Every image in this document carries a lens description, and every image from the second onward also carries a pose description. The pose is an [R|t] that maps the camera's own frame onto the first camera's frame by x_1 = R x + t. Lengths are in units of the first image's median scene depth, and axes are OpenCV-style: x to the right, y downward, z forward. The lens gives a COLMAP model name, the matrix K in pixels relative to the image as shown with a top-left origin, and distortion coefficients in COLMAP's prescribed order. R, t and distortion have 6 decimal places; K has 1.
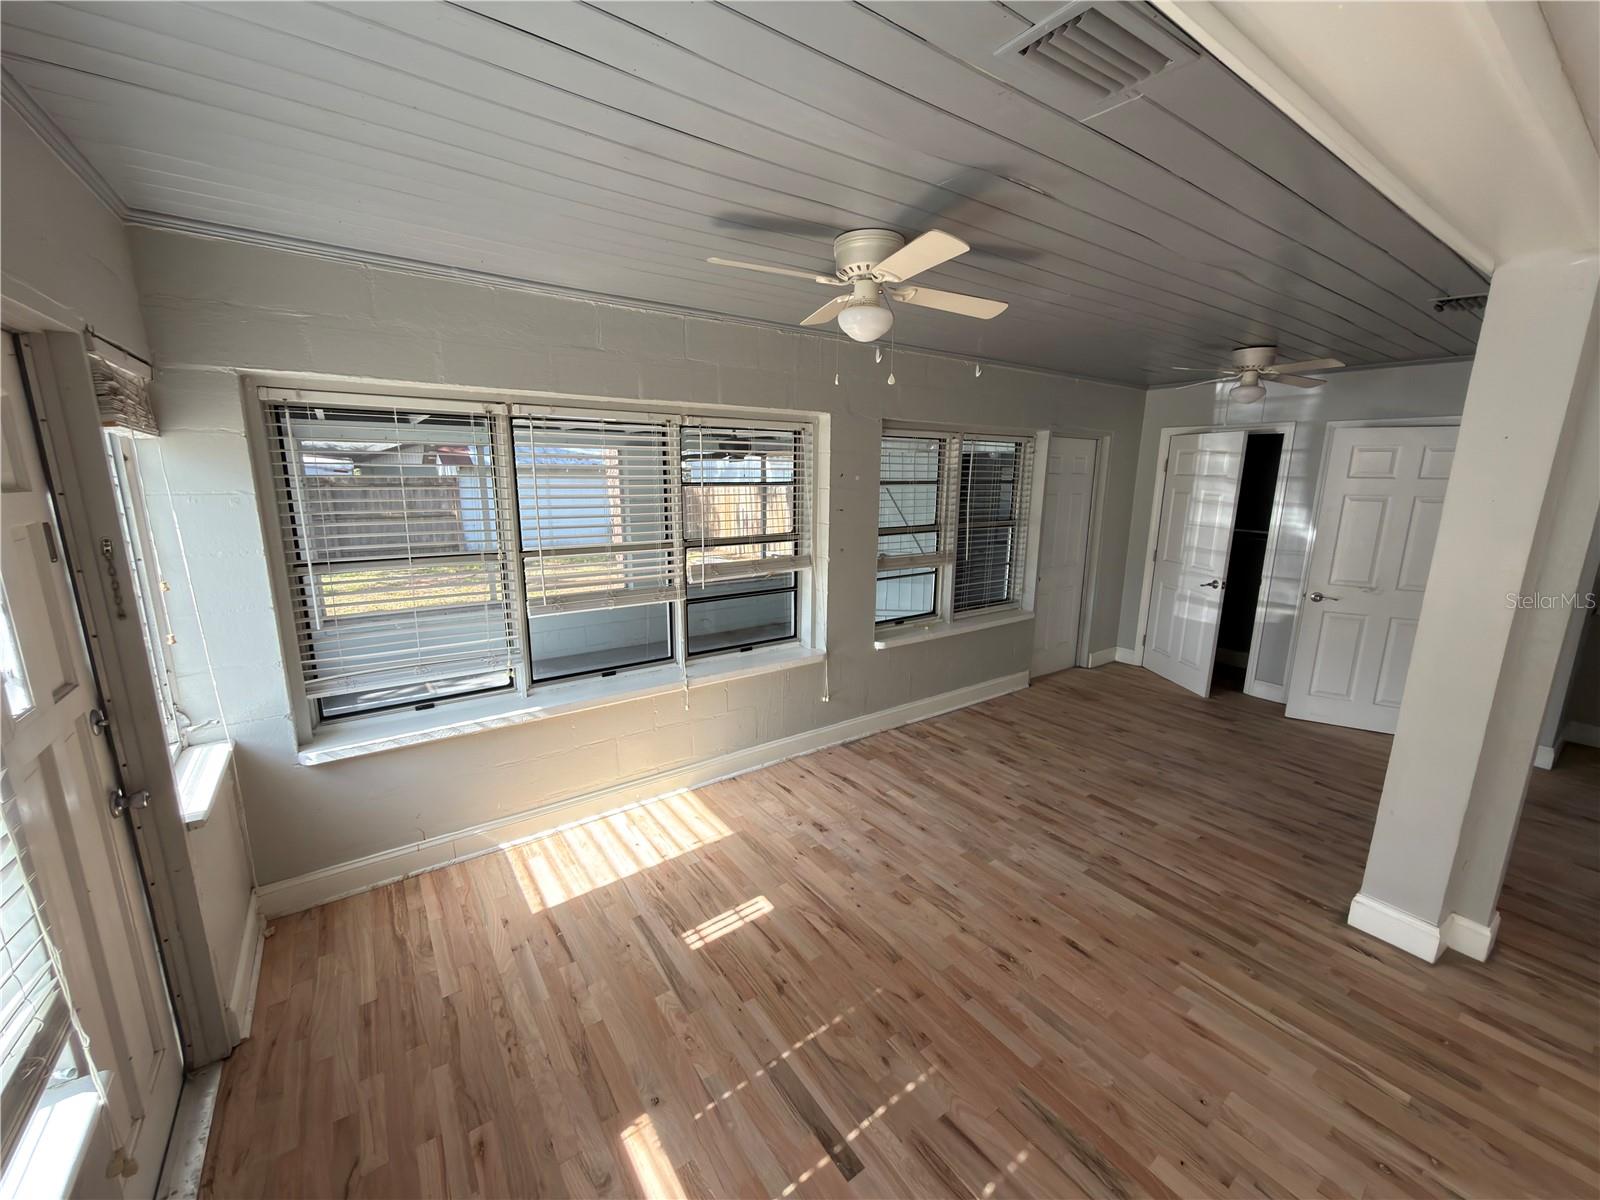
lens RADIAL K [[637.7, 0, 797.0], [0, 637.7, 604.4], [0, 0, 1]] dist [0.000225, 0.000021]
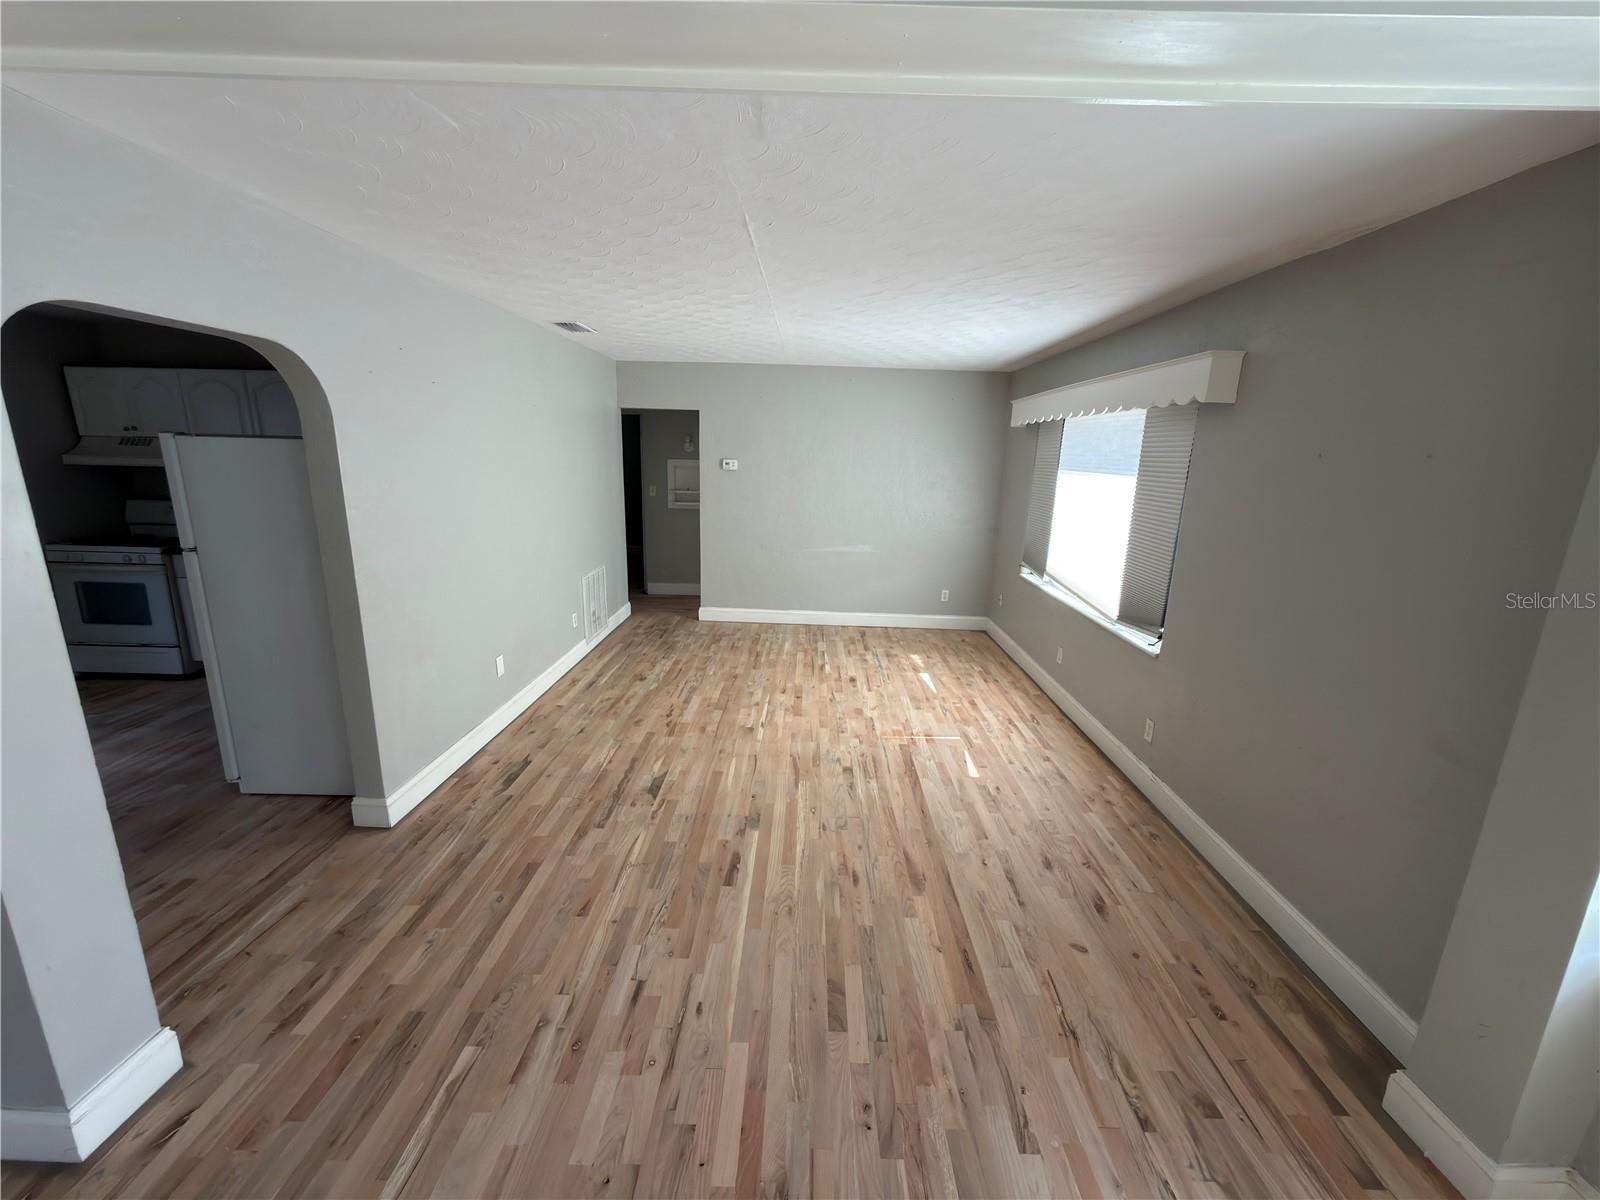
lens RADIAL K [[637.7, 0, 800.3], [0, 637.7, 602.1], [0, 0, 1]] dist [0.000225, 0.000021]
pose [[-0.807855, -0.159872, 0.567284, 0.067015], [0.090792, 0.917263, 0.387797, -0.213797], [-0.582346, 0.364788, -0.726500, 1.121507]]
